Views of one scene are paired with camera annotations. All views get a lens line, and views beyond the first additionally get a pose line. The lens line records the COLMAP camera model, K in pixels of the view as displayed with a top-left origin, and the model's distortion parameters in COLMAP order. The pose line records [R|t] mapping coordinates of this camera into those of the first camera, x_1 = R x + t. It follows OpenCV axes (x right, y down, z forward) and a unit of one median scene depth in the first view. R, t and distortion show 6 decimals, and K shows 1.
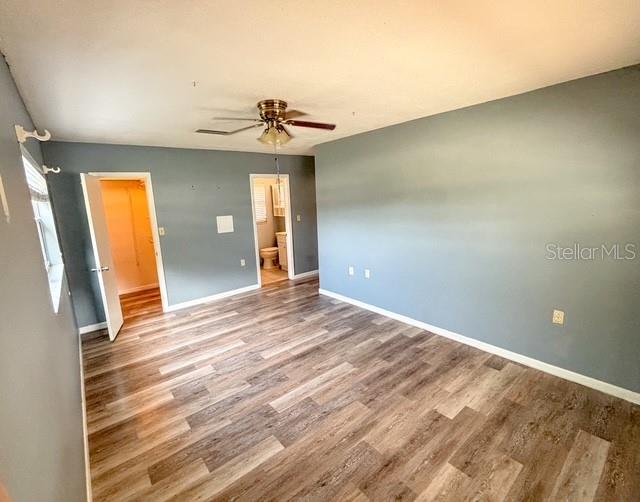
lens RADIAL K [[300.9, 0, 320.0], [0, 300.9, 251.0], [0, 0, 1]] dist [-0.000891, -0.000111]
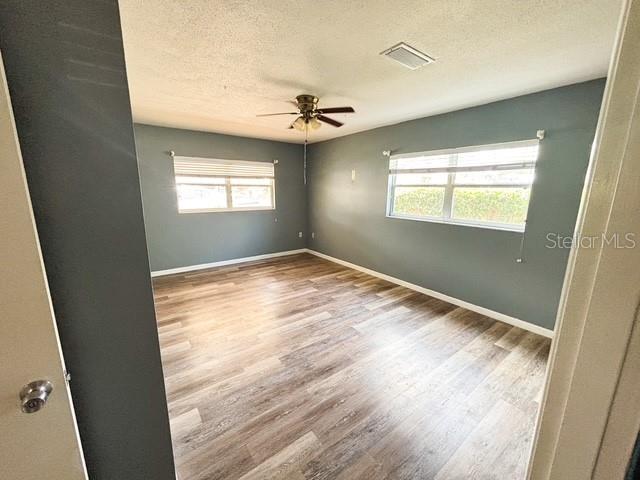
lens RADIAL K [[260.2, 0, 320.0], [0, 260.2, 240.0], [0, 0, 1]] dist [-0.000093, -0.000343]
pose [[-0.997272, 0.018126, 0.071558, -0.244459], [0.043151, 0.929655, 0.365894, -0.283764], [-0.059892, 0.367984, -0.927901, 1.911568]]
